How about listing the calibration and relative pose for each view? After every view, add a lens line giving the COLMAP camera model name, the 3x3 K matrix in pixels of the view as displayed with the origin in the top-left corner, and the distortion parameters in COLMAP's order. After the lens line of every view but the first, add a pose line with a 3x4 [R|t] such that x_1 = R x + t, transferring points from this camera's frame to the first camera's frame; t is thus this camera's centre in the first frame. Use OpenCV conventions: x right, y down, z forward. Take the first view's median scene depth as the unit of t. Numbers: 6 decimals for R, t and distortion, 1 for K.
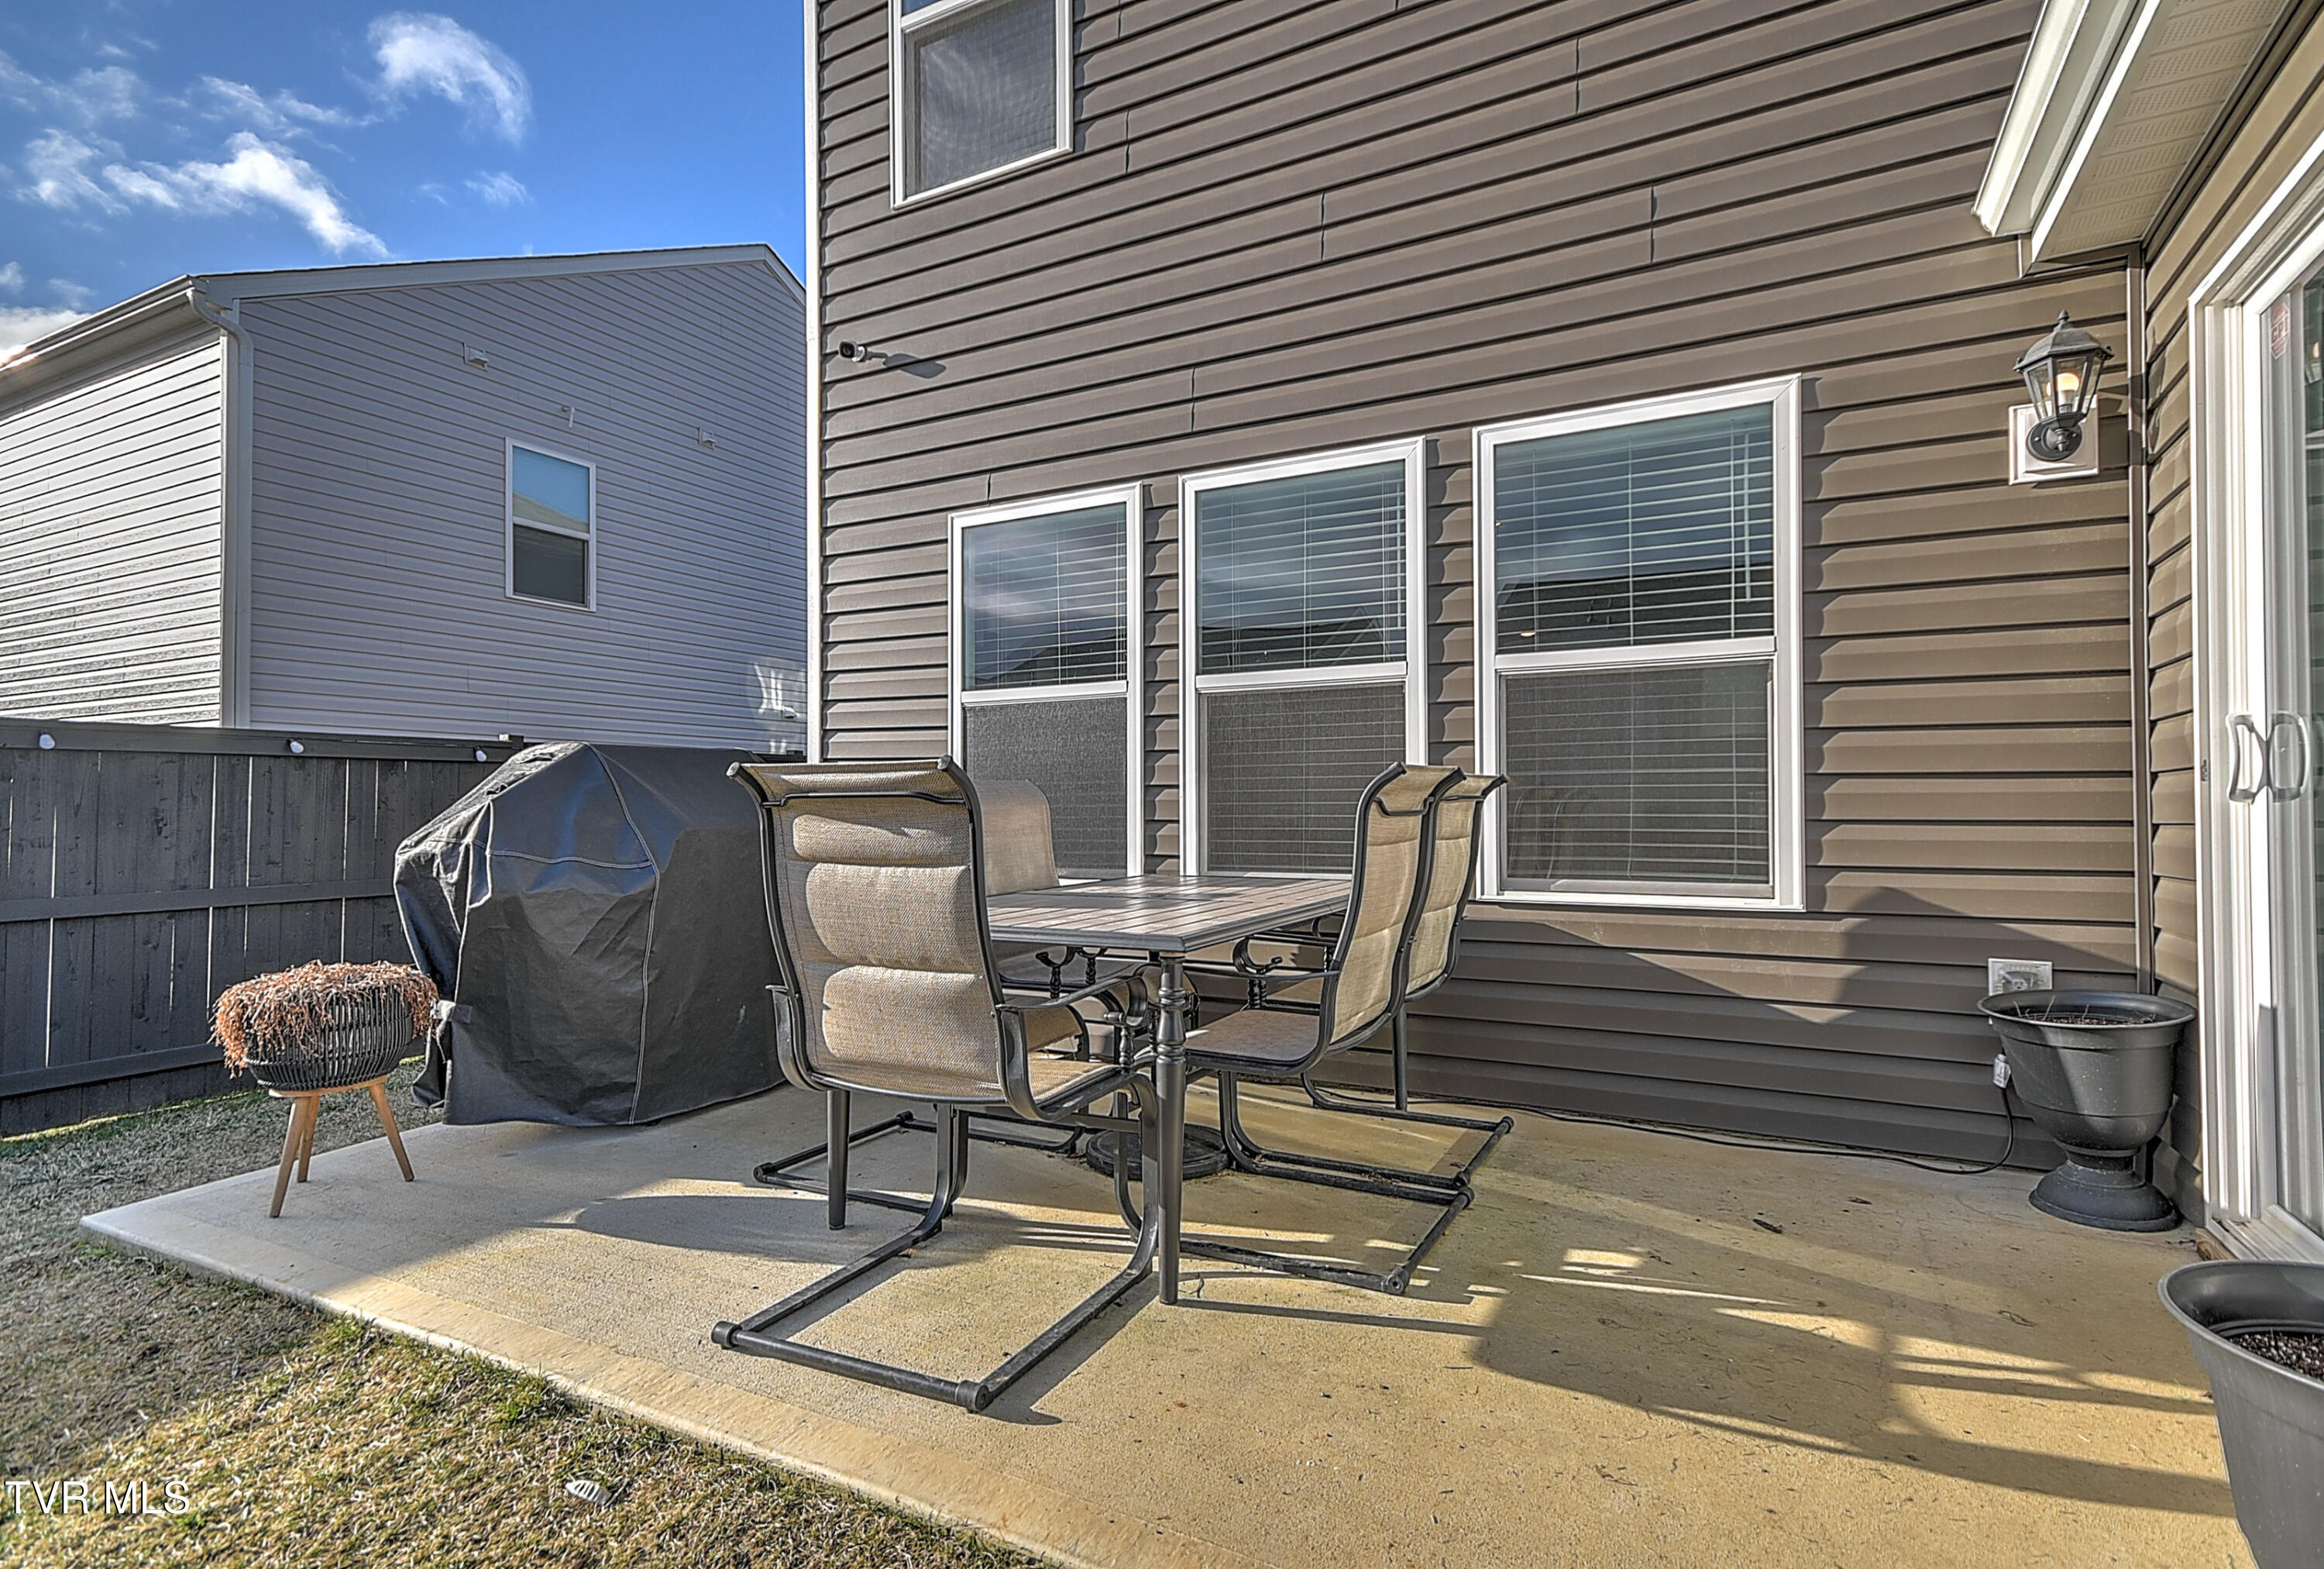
lens RADIAL K [[1130.2, 0, 1171.8], [0, 1130.2, 787.4], [0, 0, 1]] dist [0.021825, 0.000057]
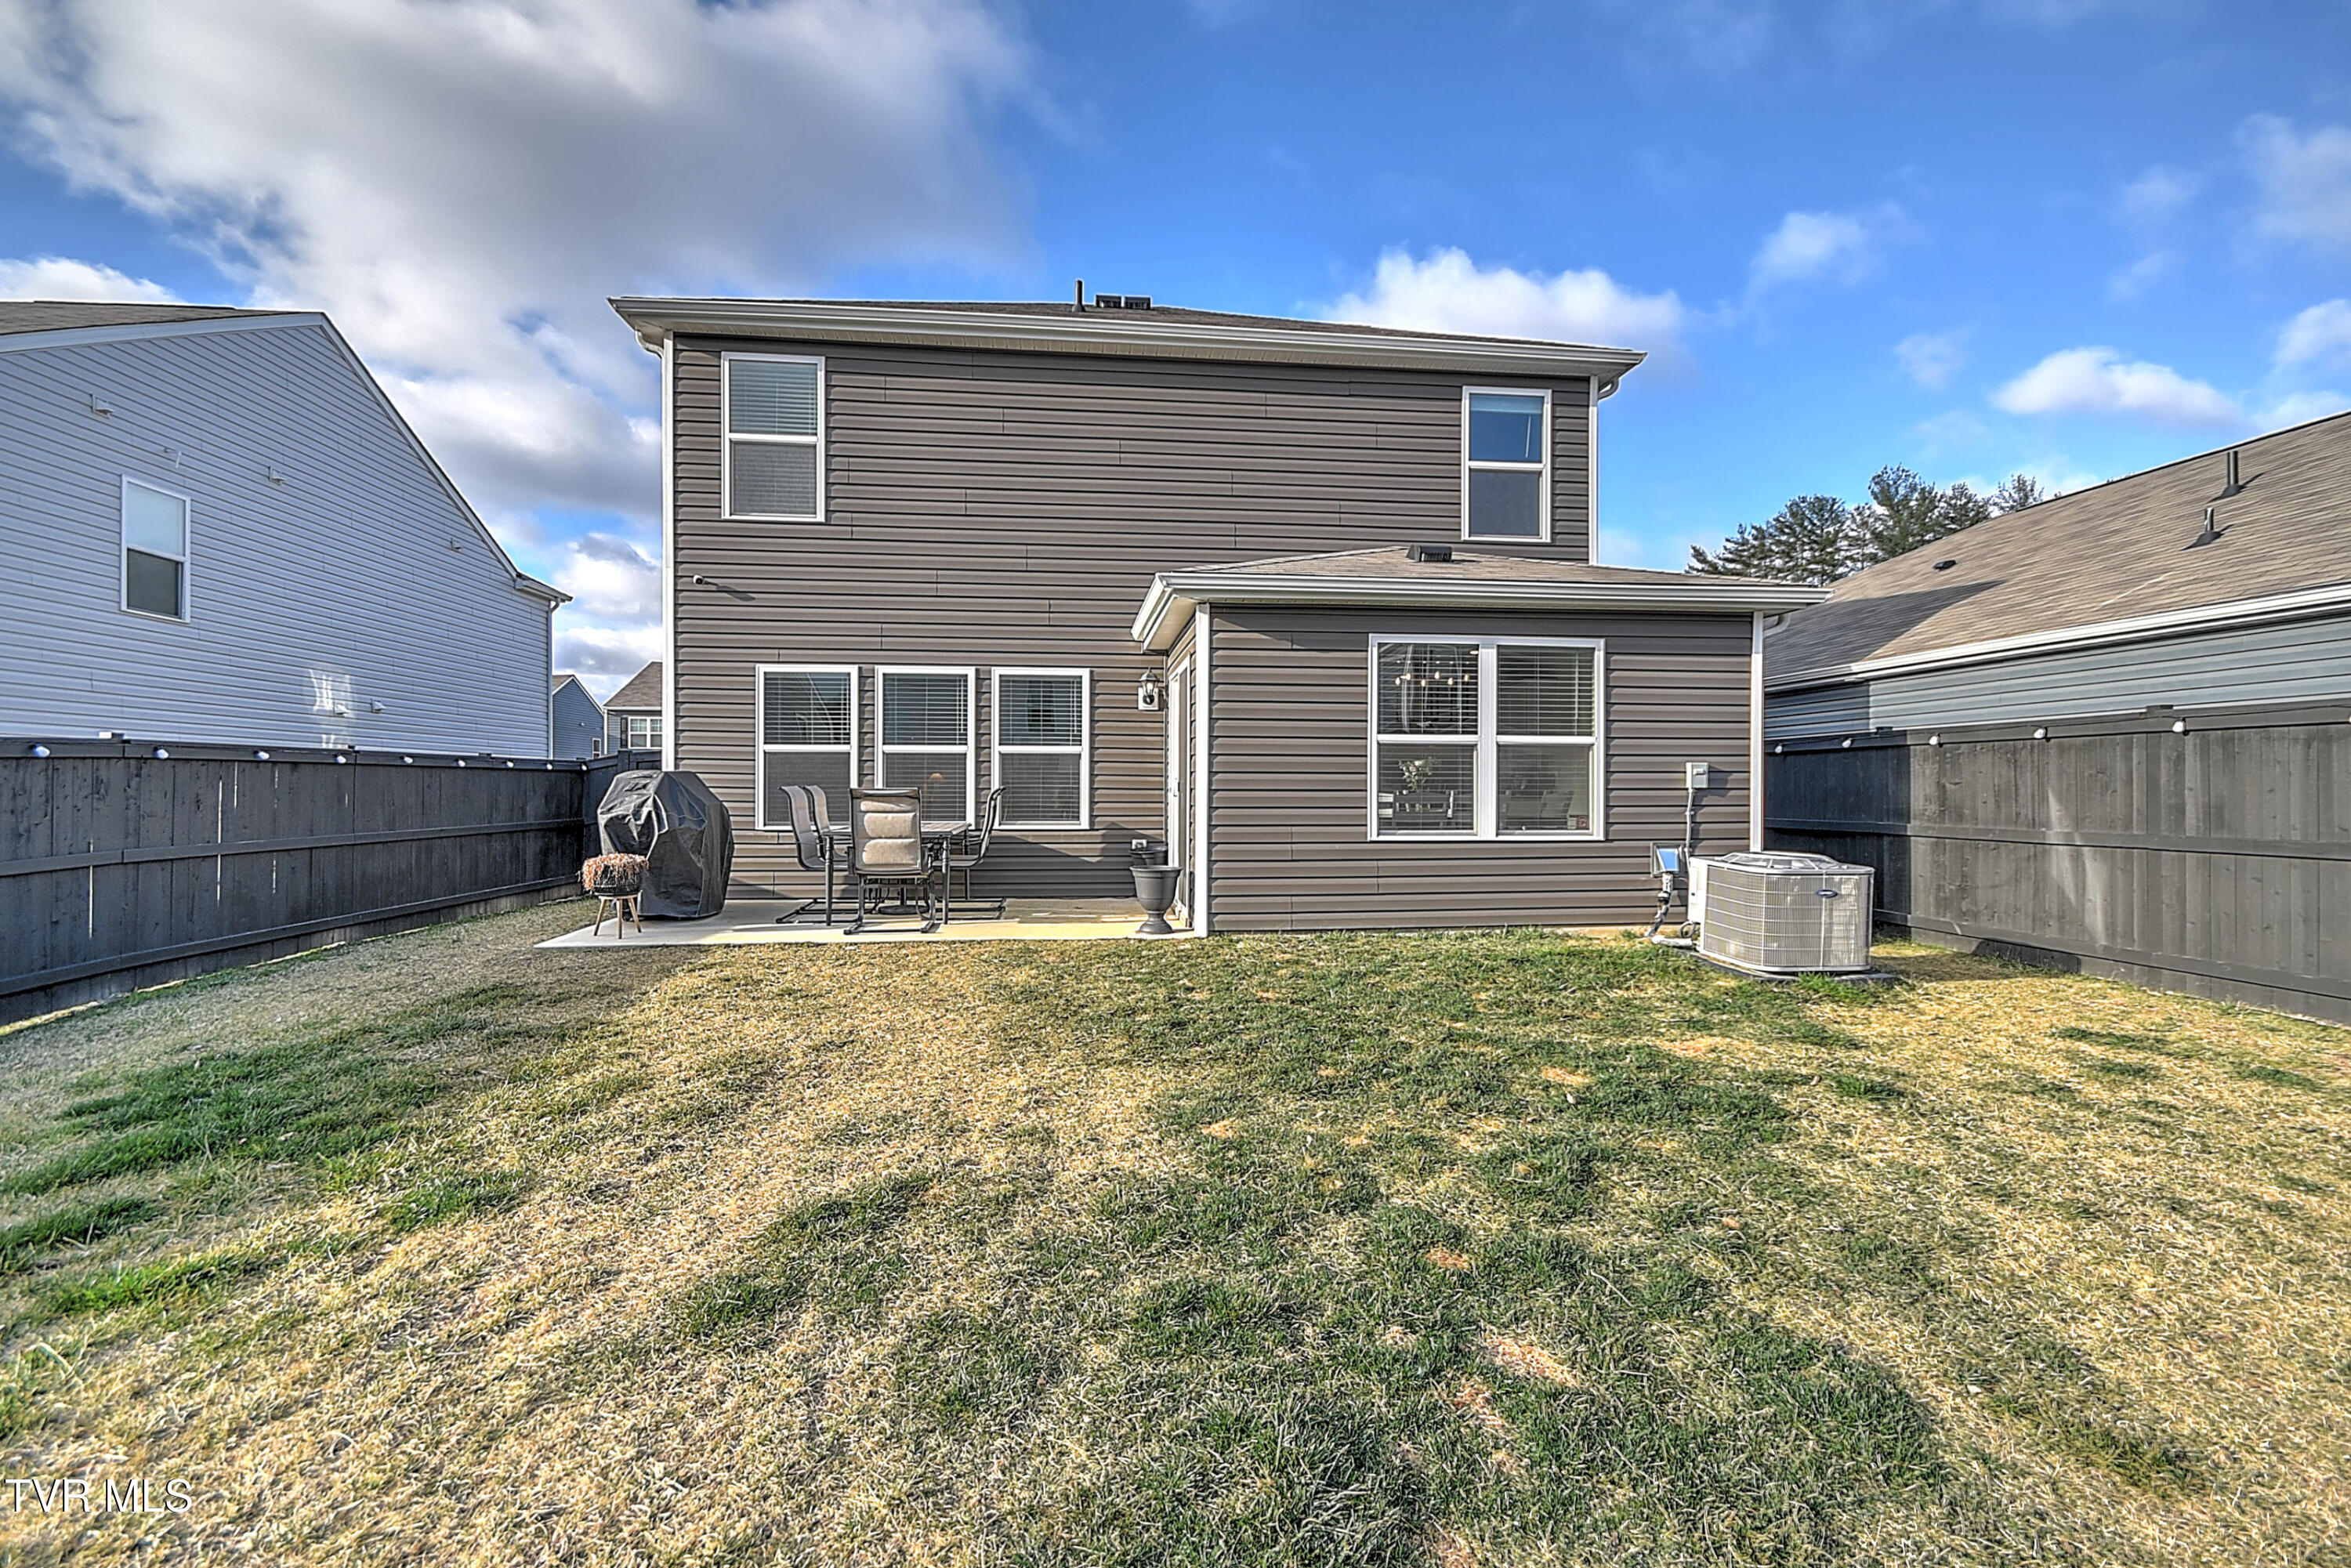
lens RADIAL K [[1052.3, 0, 1179.8], [0, 1052.3, 784.6], [0, 0, 1]] dist [0.032981, -0.018929]
pose [[0.829801, 0.008330, 0.557997, -0.840569], [-0.016937, 0.999804, 0.010261, -0.050663], [-0.557802, -0.017966, 0.829780, -1.518577]]
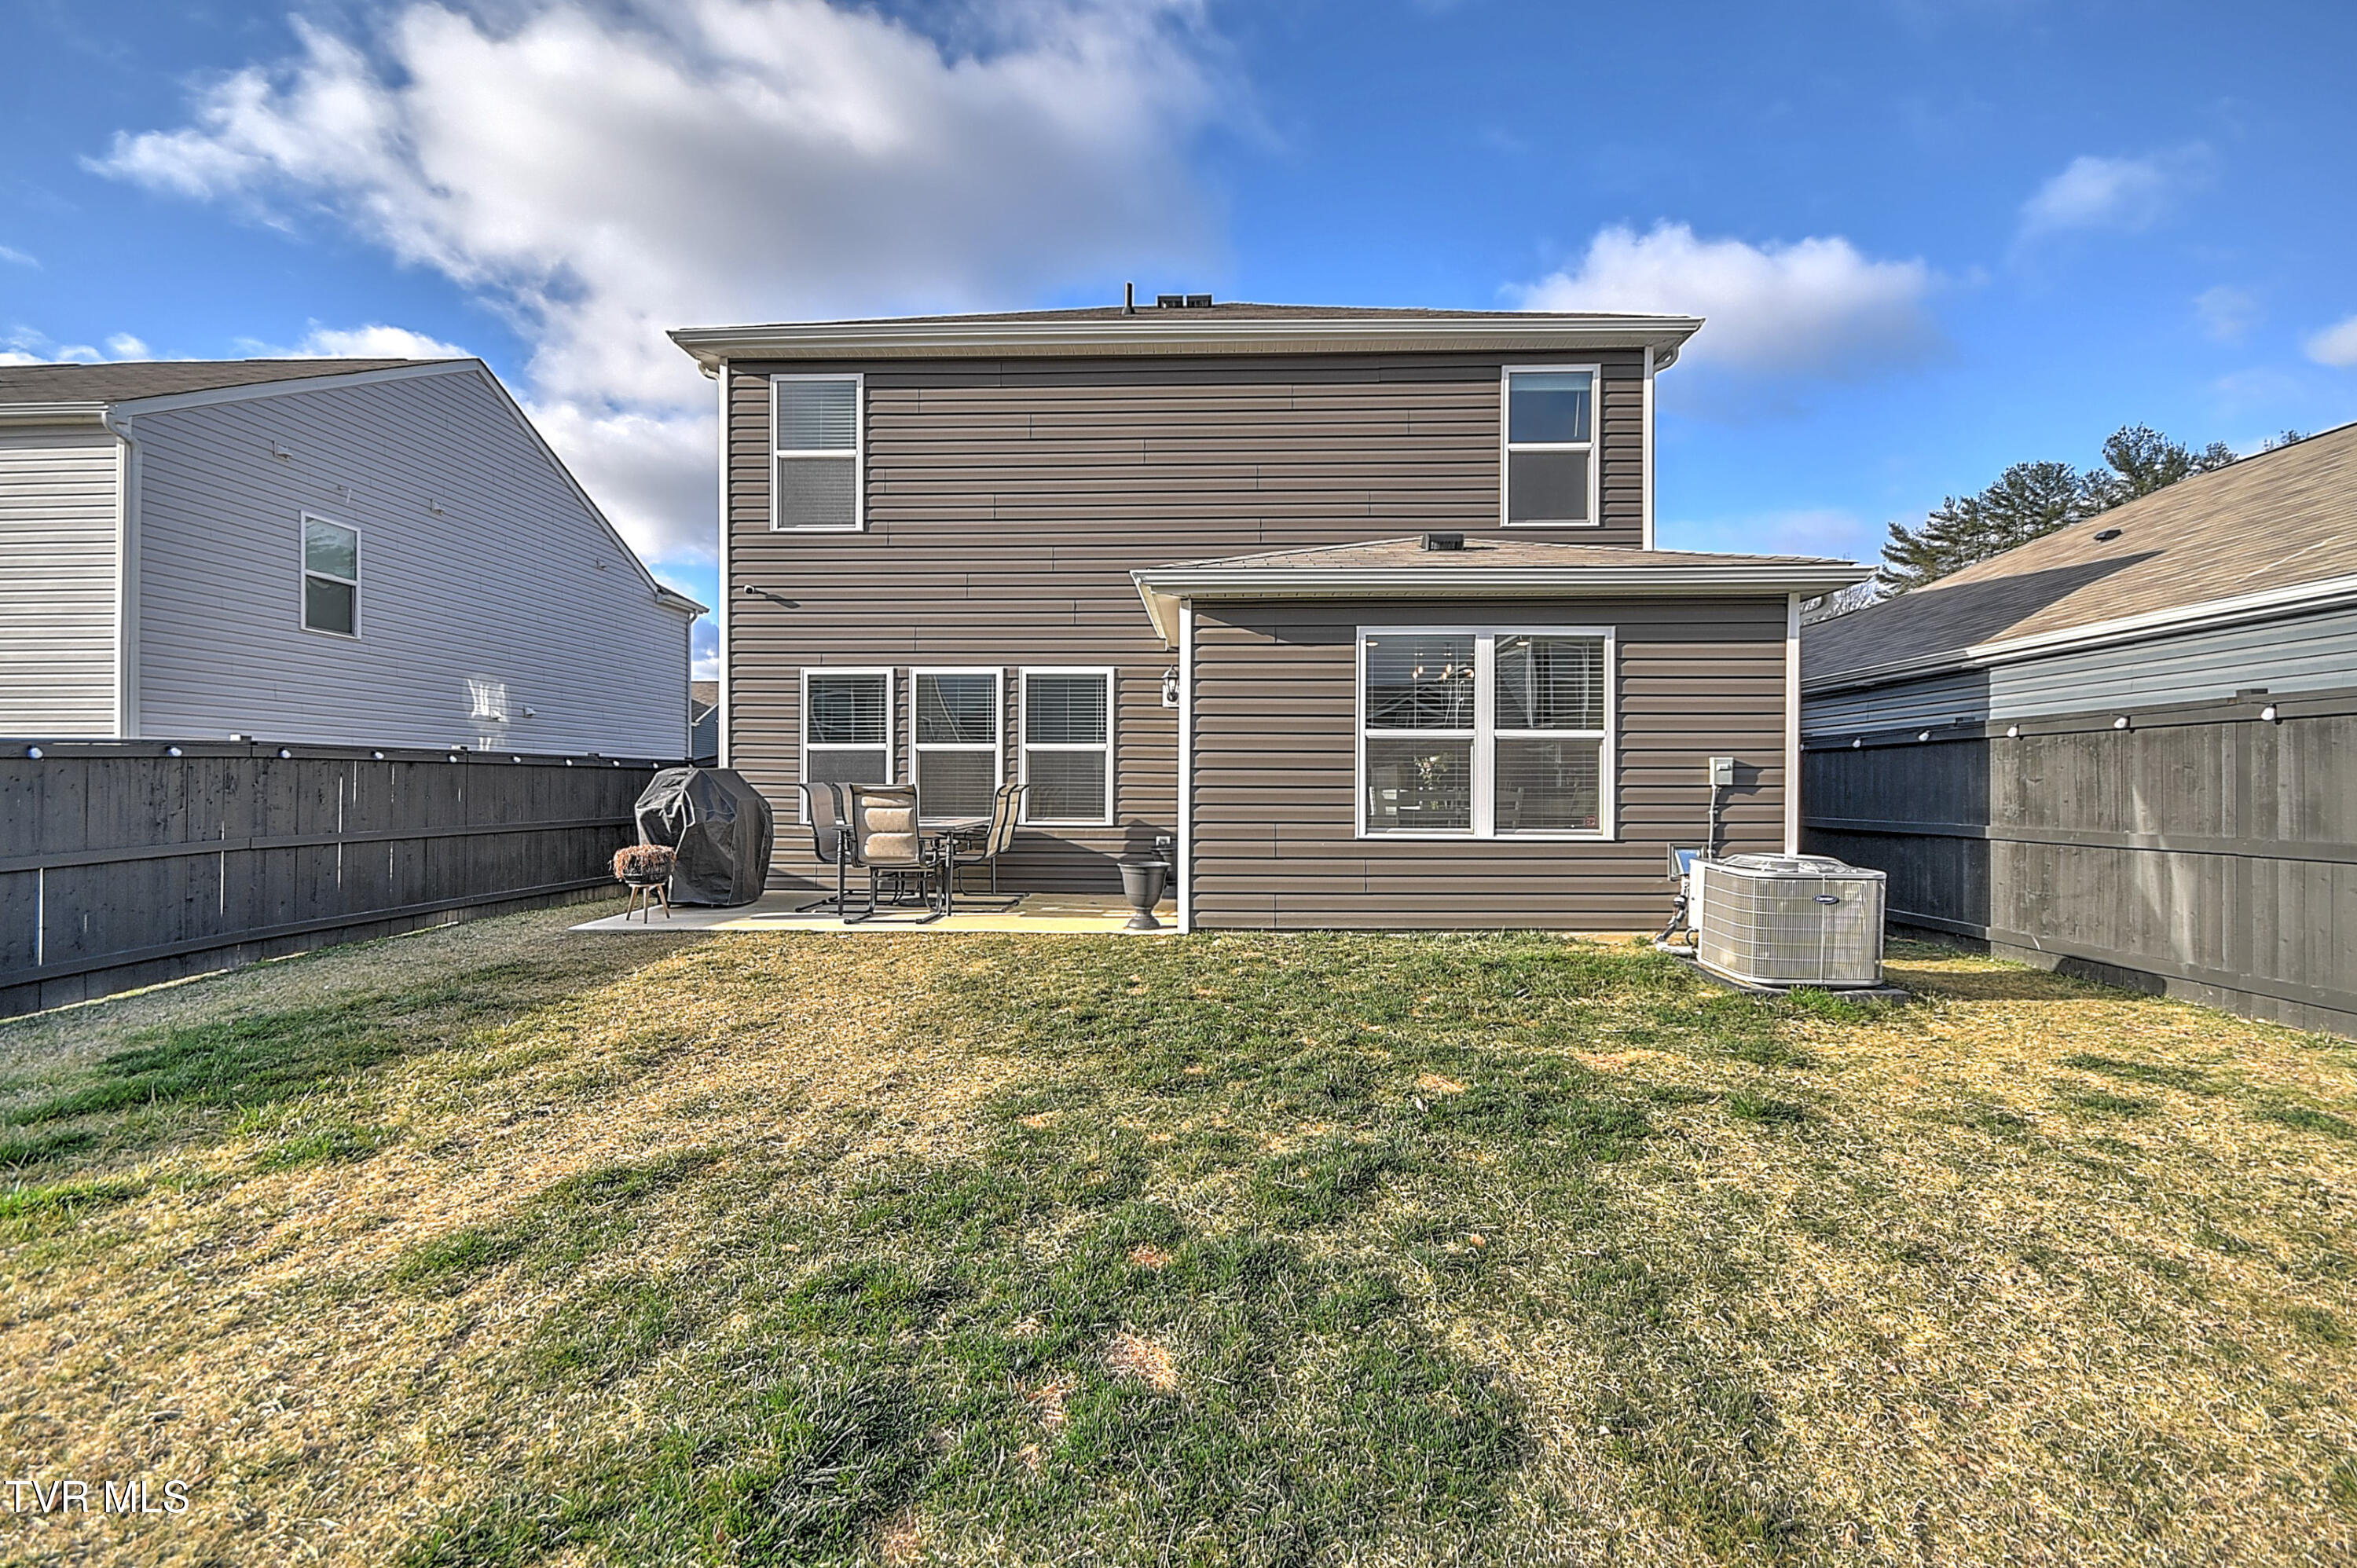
lens RADIAL K [[1053.7, 0, 1178.5], [0, 1053.7, 784.0], [0, 0, 1]] dist [0.032972, -0.019673]
pose [[0.903554, 0.009050, 0.428378, -0.541387], [-0.015885, 0.999797, 0.012383, -0.049743], [-0.428179, -0.017994, 0.903515, -1.690422]]
